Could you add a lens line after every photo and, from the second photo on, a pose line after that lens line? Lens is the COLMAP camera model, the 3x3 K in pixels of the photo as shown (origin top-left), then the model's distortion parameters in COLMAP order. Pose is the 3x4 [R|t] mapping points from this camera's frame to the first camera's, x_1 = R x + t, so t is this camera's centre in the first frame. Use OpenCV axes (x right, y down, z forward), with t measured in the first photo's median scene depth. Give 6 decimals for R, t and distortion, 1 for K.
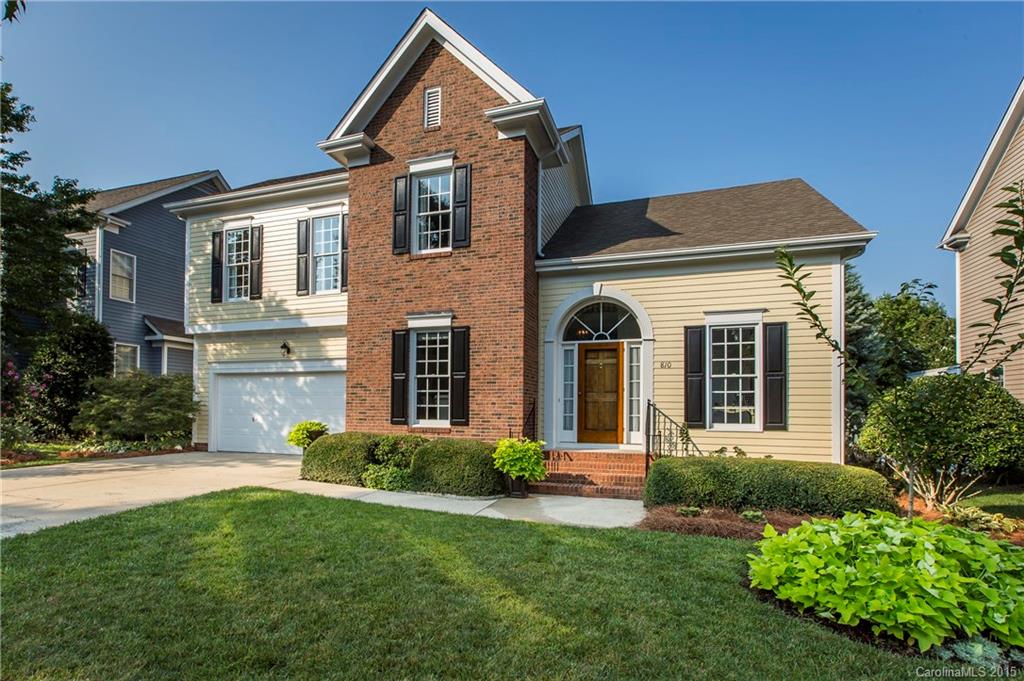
lens RADIAL K [[545.4, 0, 461.5], [0, 545.4, 394.4], [0, 0, 1]] dist [0.001831, -0.000864]
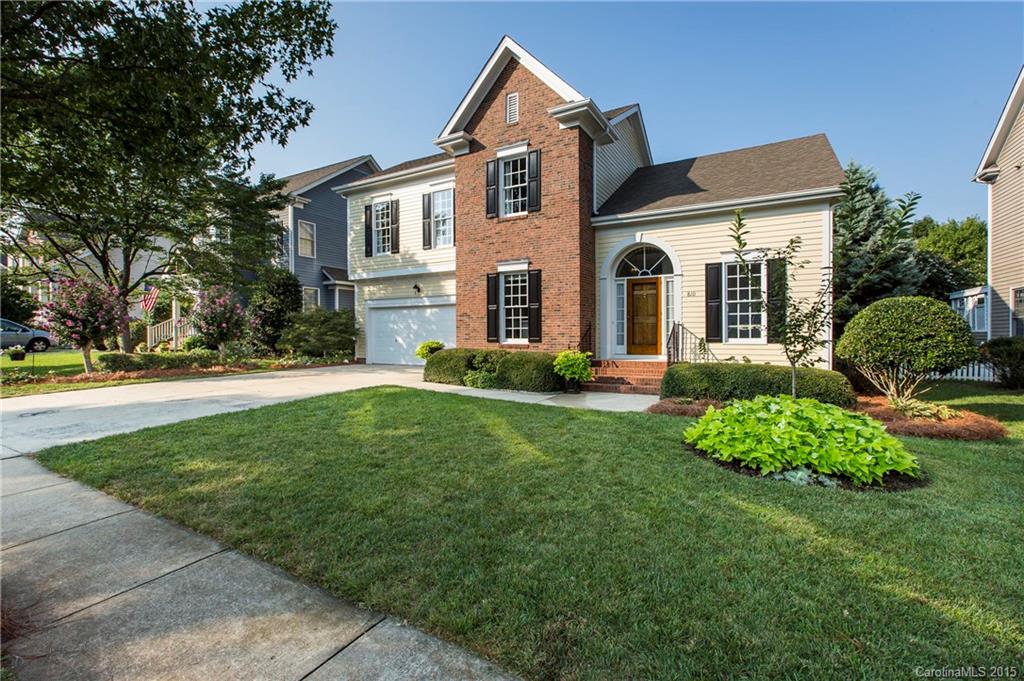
lens RADIAL K [[465.3, 0, 511.1], [0, 465.3, 330.1], [0, 0, 1]] dist [-0.001047, -0.000239]
pose [[0.988276, -0.016230, -0.151811, 0.109527], [0.019731, 0.999572, 0.021580, -0.000150], [0.151396, -0.024322, 0.988174, -0.154437]]
